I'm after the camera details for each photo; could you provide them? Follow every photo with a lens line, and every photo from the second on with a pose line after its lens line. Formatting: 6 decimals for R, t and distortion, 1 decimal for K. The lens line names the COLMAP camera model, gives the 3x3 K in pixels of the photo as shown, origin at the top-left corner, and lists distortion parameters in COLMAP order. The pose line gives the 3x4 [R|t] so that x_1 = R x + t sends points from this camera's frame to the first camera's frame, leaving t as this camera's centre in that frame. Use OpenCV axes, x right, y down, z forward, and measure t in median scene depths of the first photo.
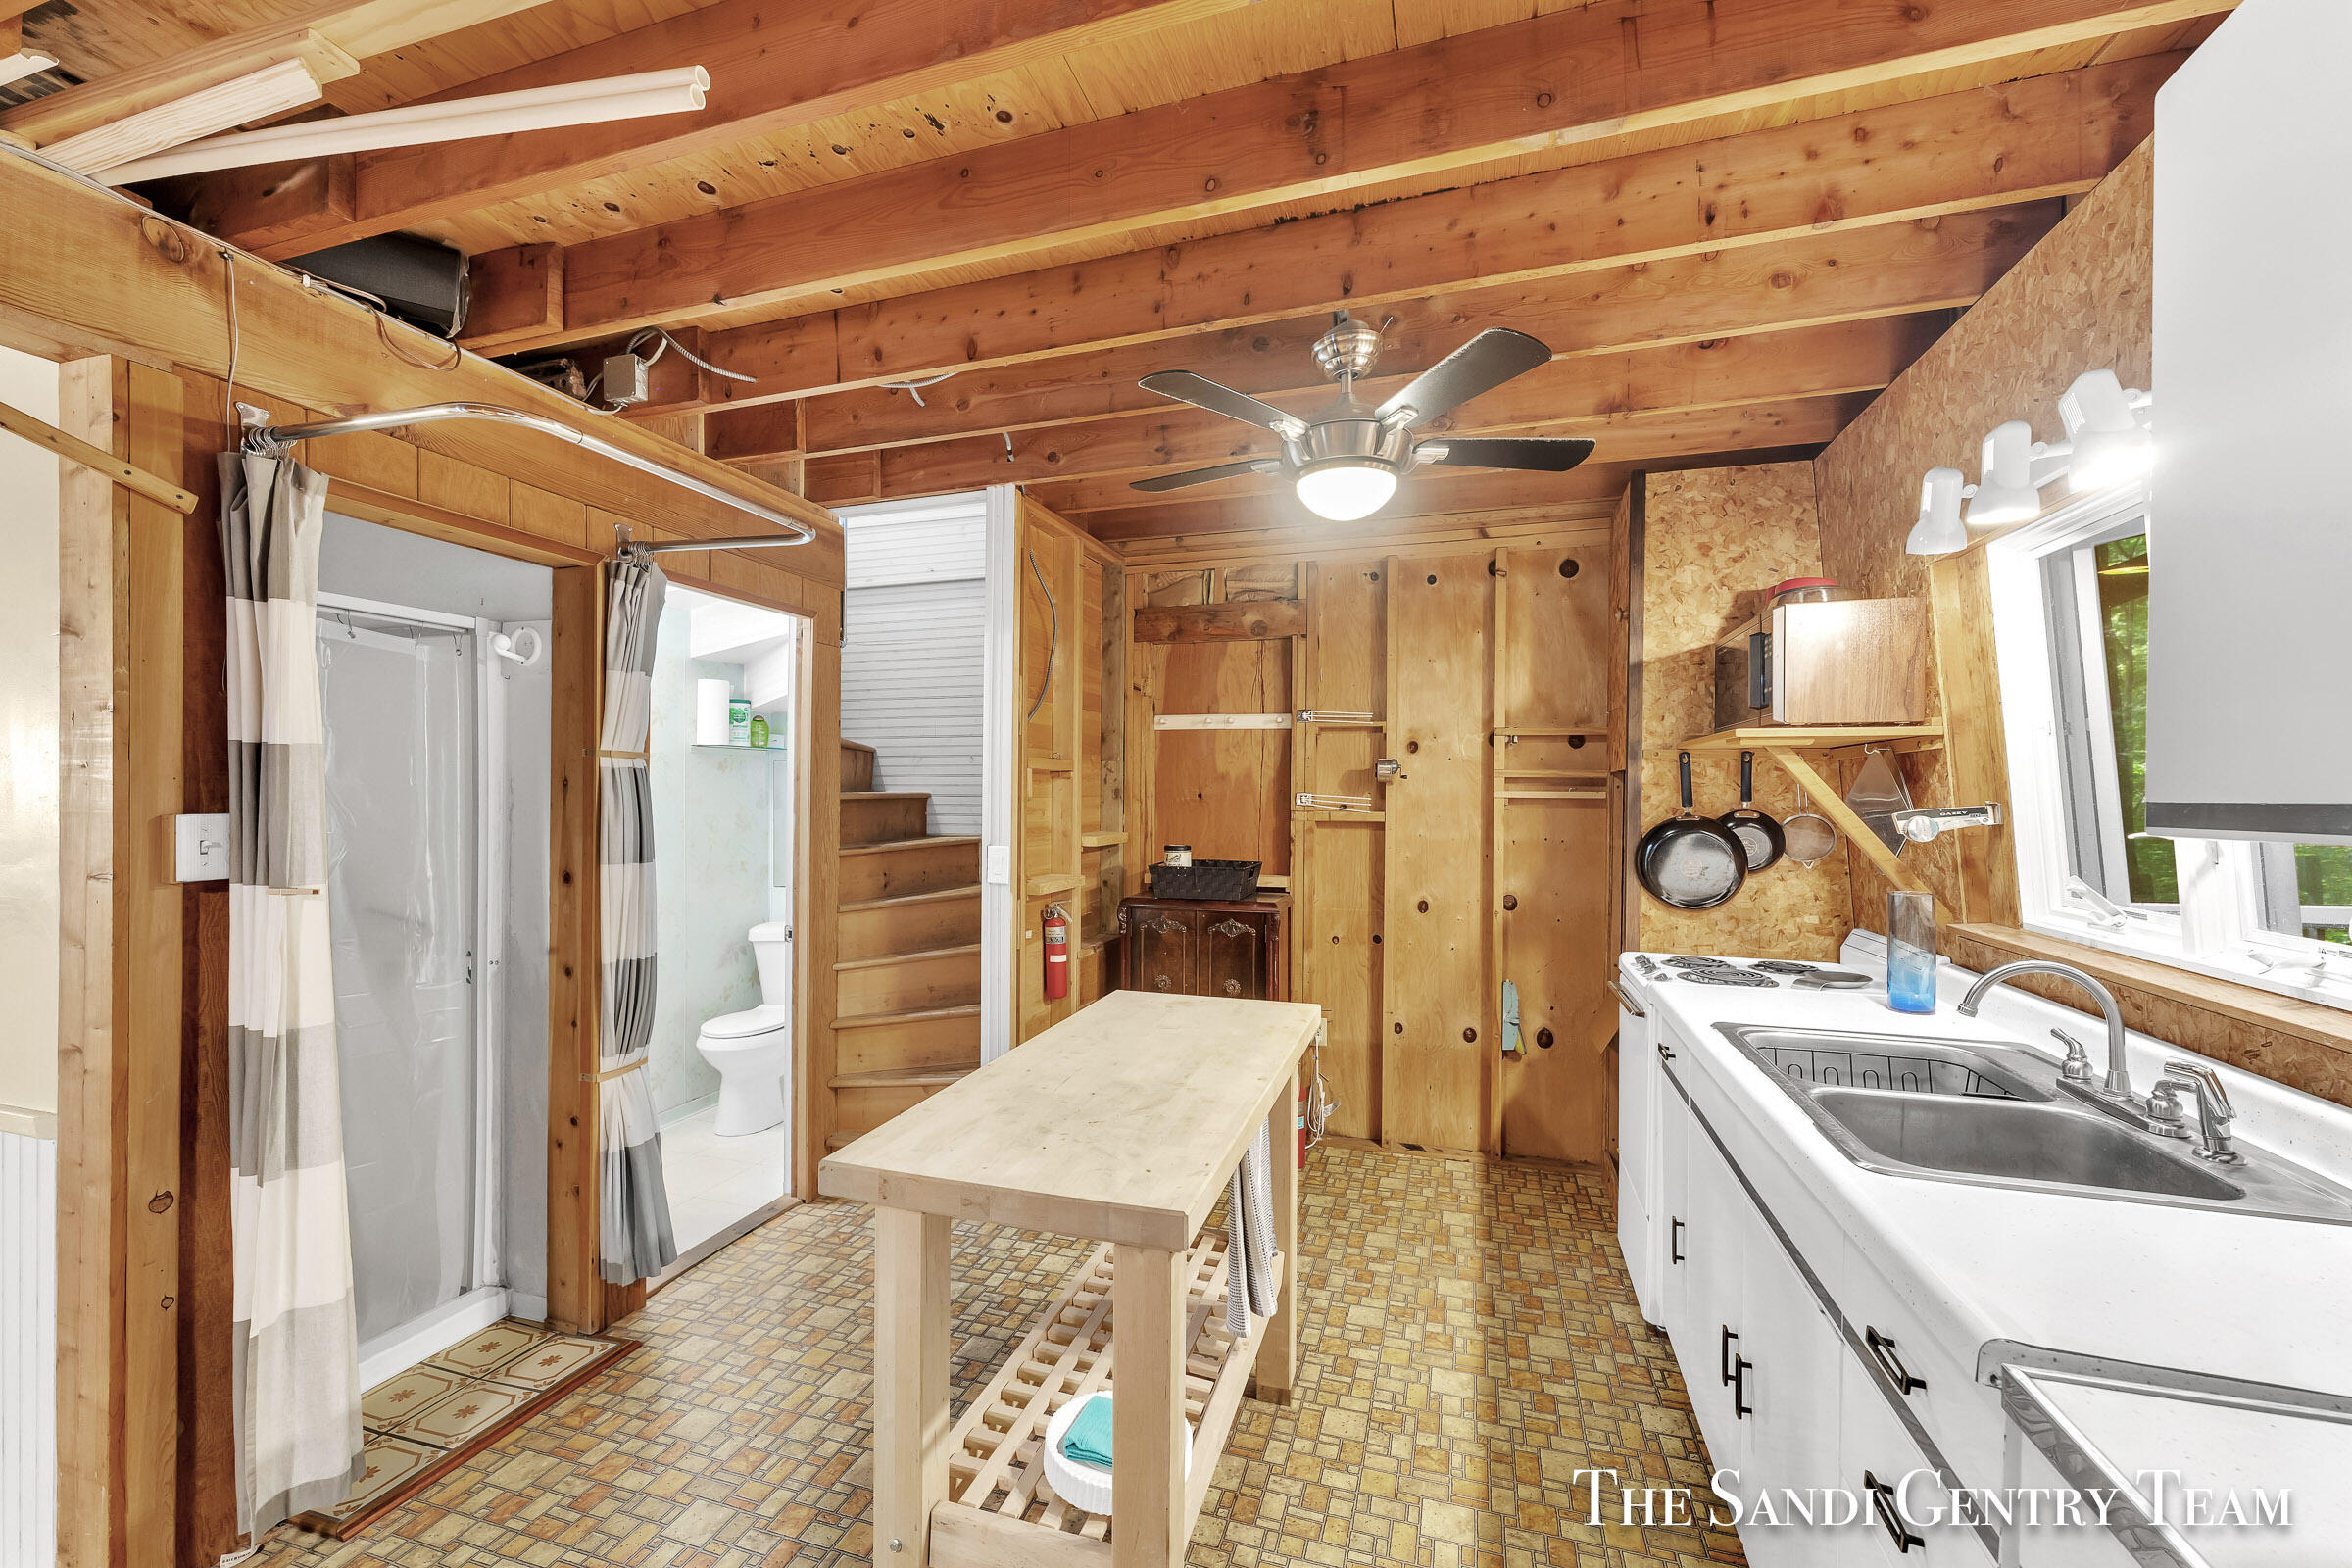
lens RADIAL K [[940.5, 0, 1169.3], [0, 940.5, 800.9], [0, 0, 1]] dist [-0.000165, 0.000003]
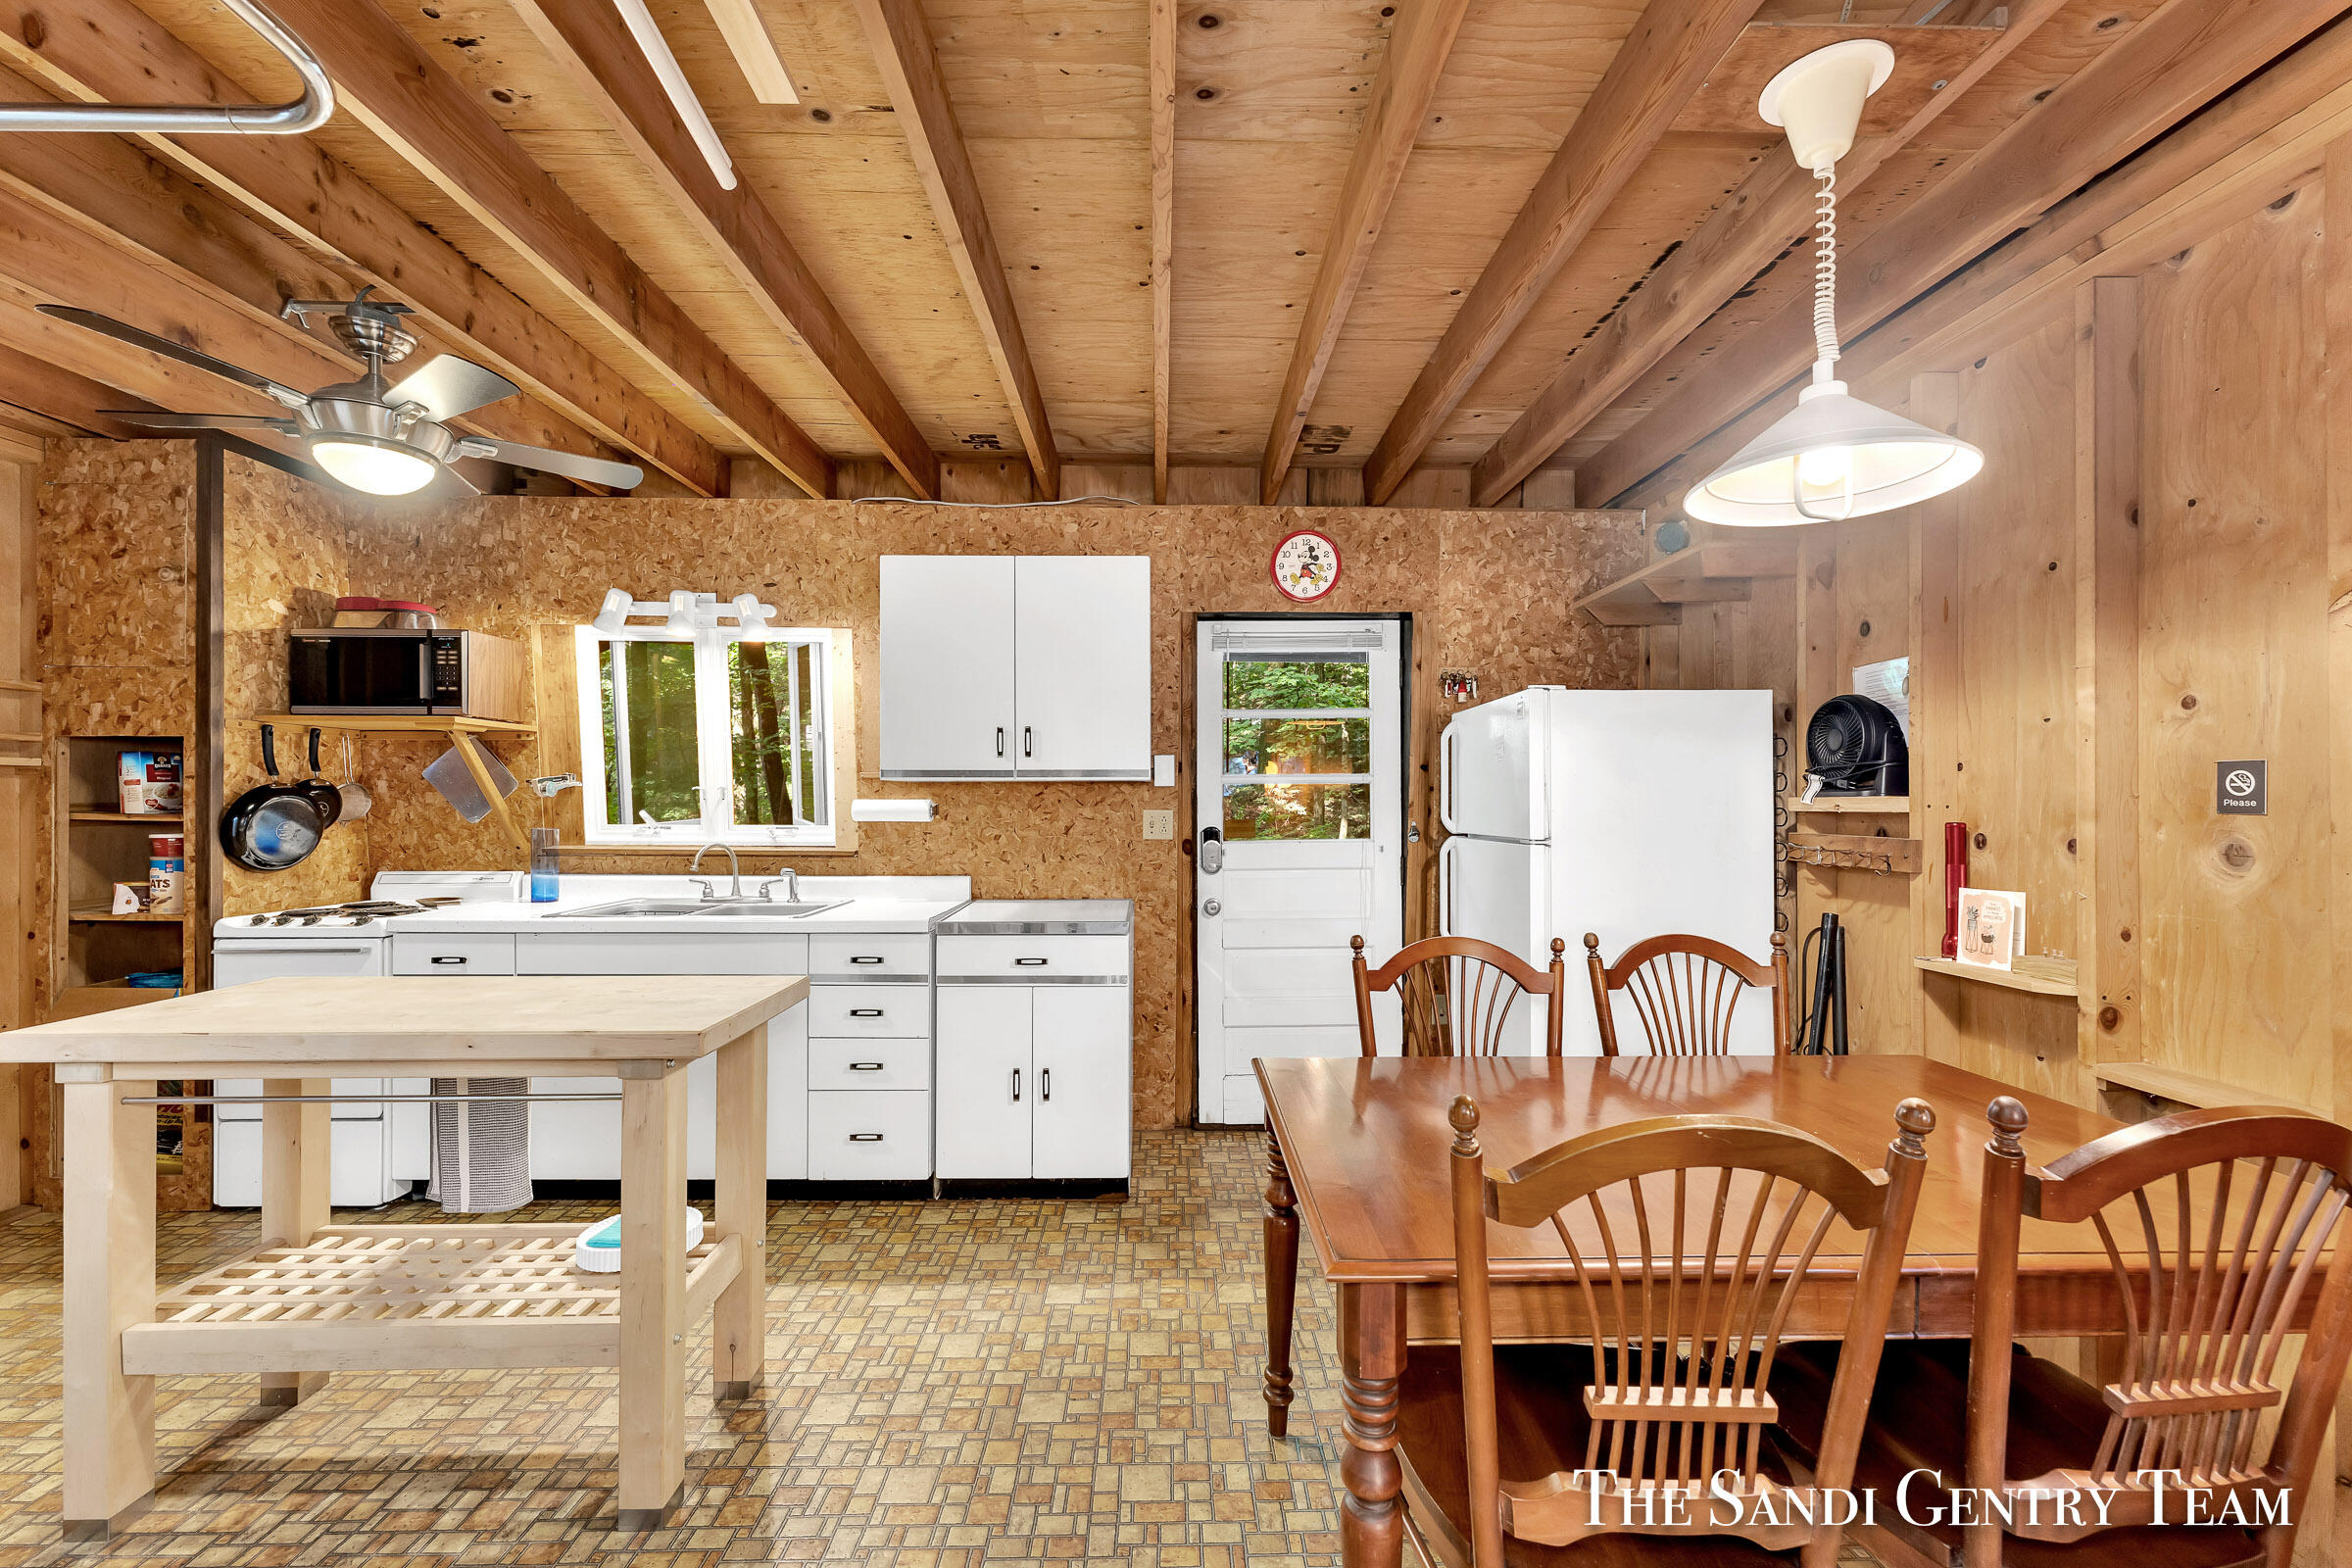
lens RADIAL K [[935.7, 0, 1178.3], [0, 935.7, 798.1], [0, 0, 1]] dist [-0.001299, 0.000103]
pose [[-0.325095, -0.005700, 0.945664, -0.794580], [0.002171, 0.999975, 0.006773, 0.026825], [-0.945679, 0.004255, -0.325075, 0.356466]]
